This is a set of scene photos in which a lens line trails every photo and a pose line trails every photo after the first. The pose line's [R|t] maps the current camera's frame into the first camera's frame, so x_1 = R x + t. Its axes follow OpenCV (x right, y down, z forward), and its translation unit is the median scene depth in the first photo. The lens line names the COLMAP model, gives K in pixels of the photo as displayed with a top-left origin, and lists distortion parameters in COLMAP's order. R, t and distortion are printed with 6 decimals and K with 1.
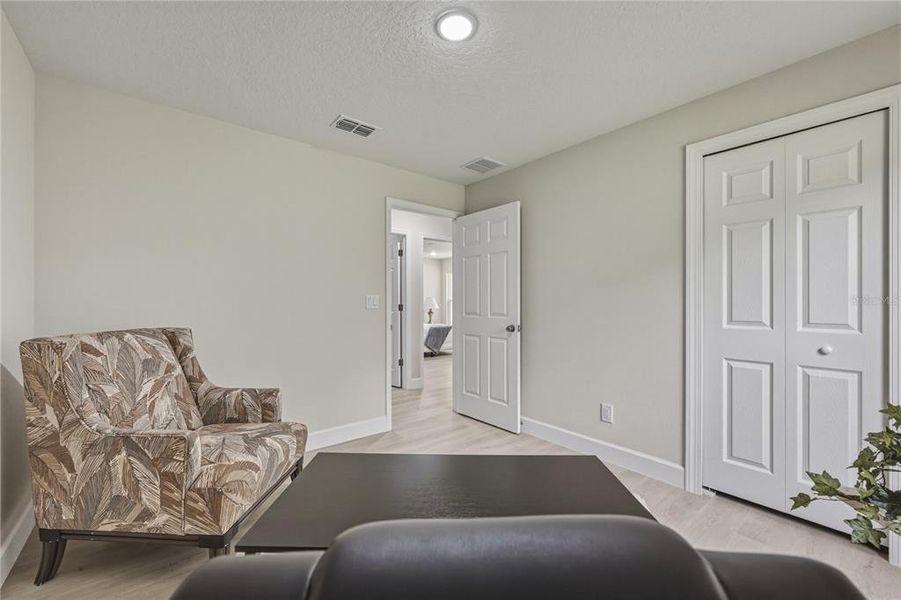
lens RADIAL K [[372.6, 0, 451.2], [0, 372.6, 292.6], [0, 0, 1]] dist [-0.000762, -0.000126]
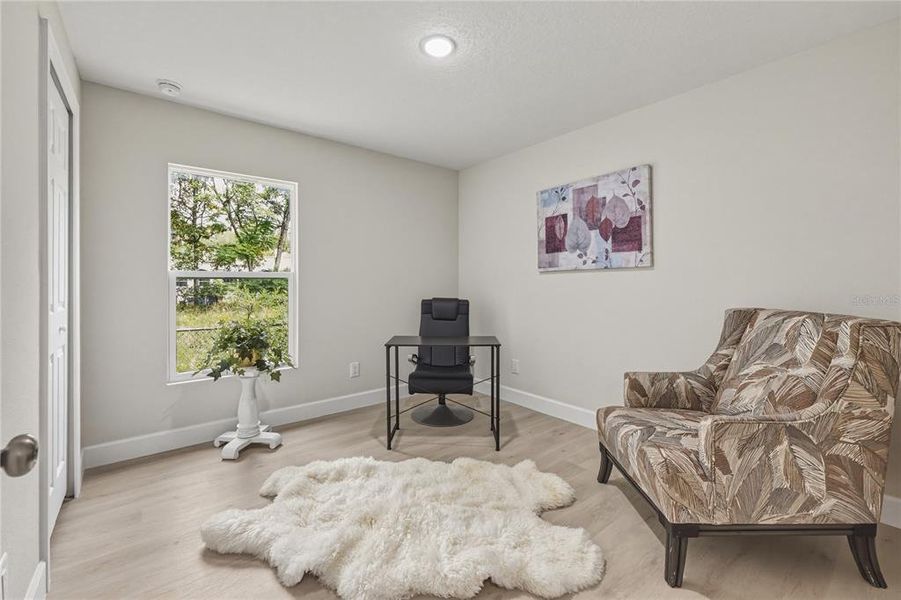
lens RADIAL K [[381.4, 0, 442.3], [0, 381.4, 275.5], [0, 0, 1]] dist [-0.002123, -0.000414]
pose [[-0.999967, 0.006174, 0.005298, -0.001829], [0.006086, 0.999846, -0.016468, 0.020835], [-0.005399, -0.016435, -0.999850, 1.976417]]
